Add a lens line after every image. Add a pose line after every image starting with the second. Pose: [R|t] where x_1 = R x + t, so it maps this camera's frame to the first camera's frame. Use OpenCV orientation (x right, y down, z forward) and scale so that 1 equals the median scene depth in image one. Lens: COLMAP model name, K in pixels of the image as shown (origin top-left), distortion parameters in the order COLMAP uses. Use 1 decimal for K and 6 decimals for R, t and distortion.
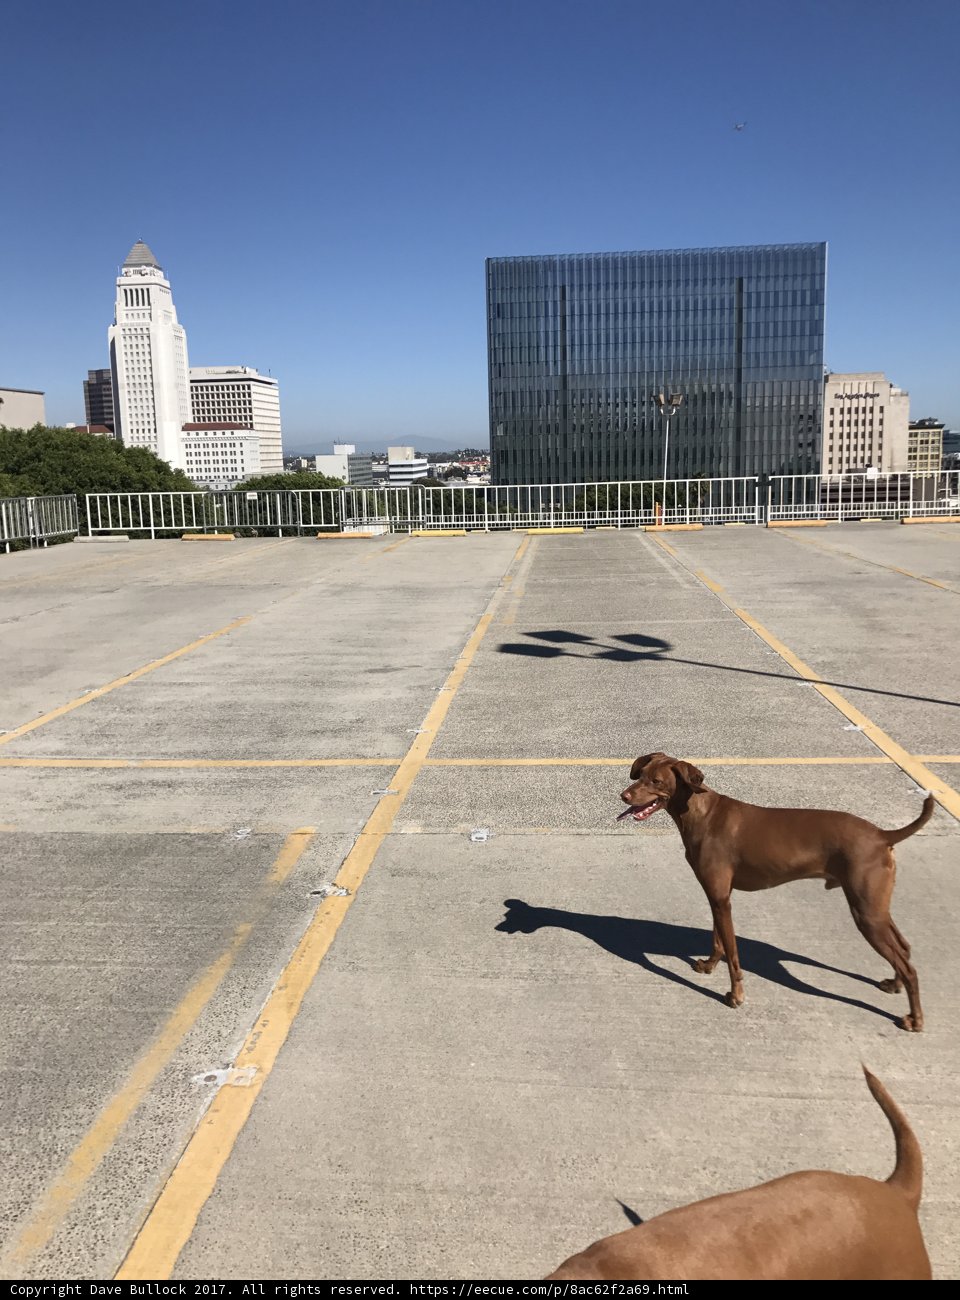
lens RADIAL K [[986.2, 0, 470.2], [0, 986.2, 633.9], [0, 0, 1]] dist [0.022657, -0.017645]
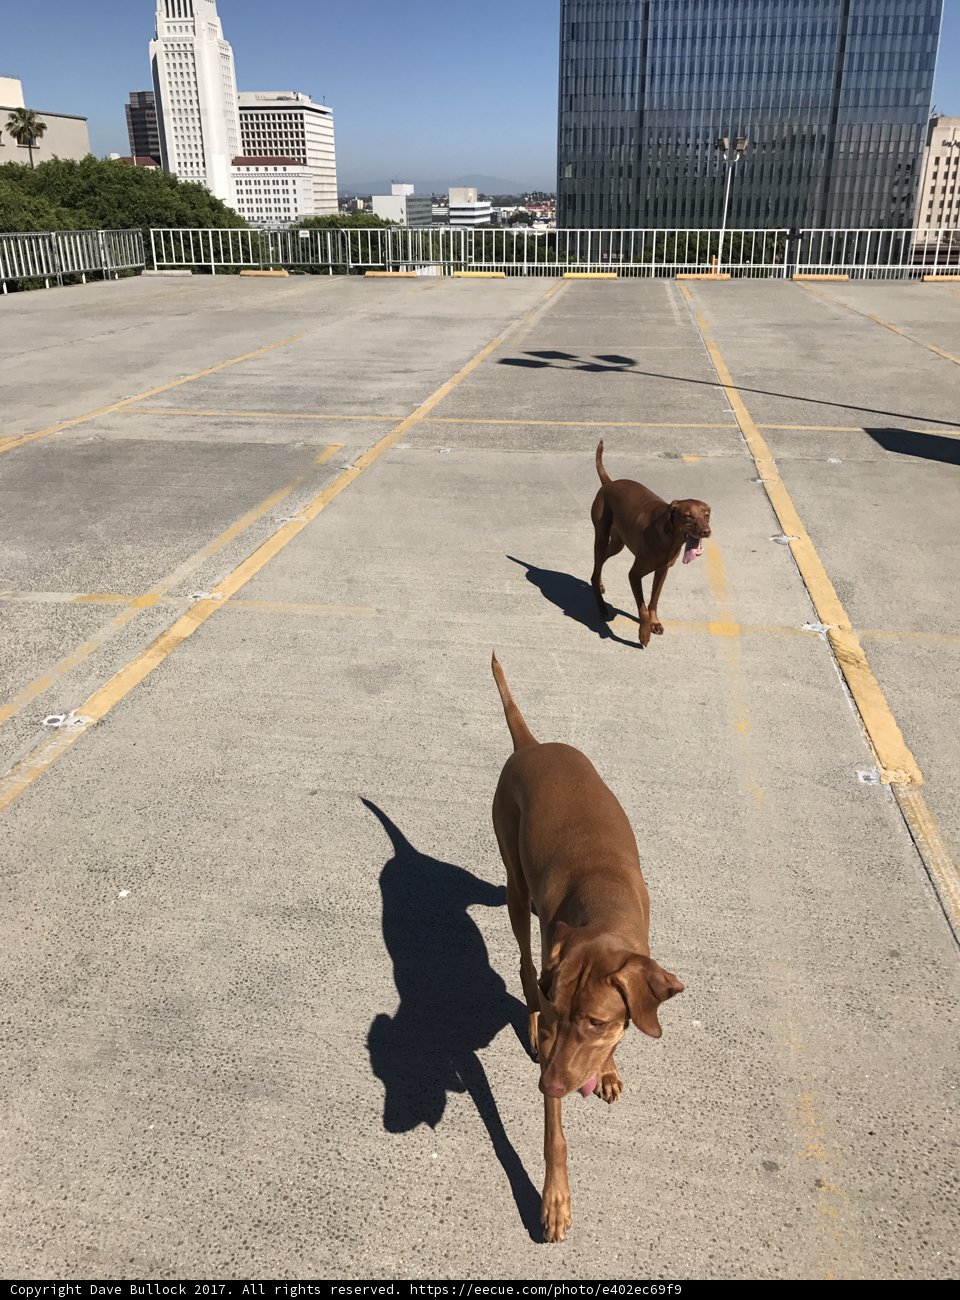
lens RADIAL K [[986.2, 0, 495.3], [0, 986.2, 611.8], [0, 0, 1]] dist [0.022657, -0.017645]
pose [[0.998929, 0.038039, -0.026358, 0.072764], [-0.031545, 0.976411, 0.213604, 0.059729], [0.033862, -0.212544, 0.976565, -0.314347]]
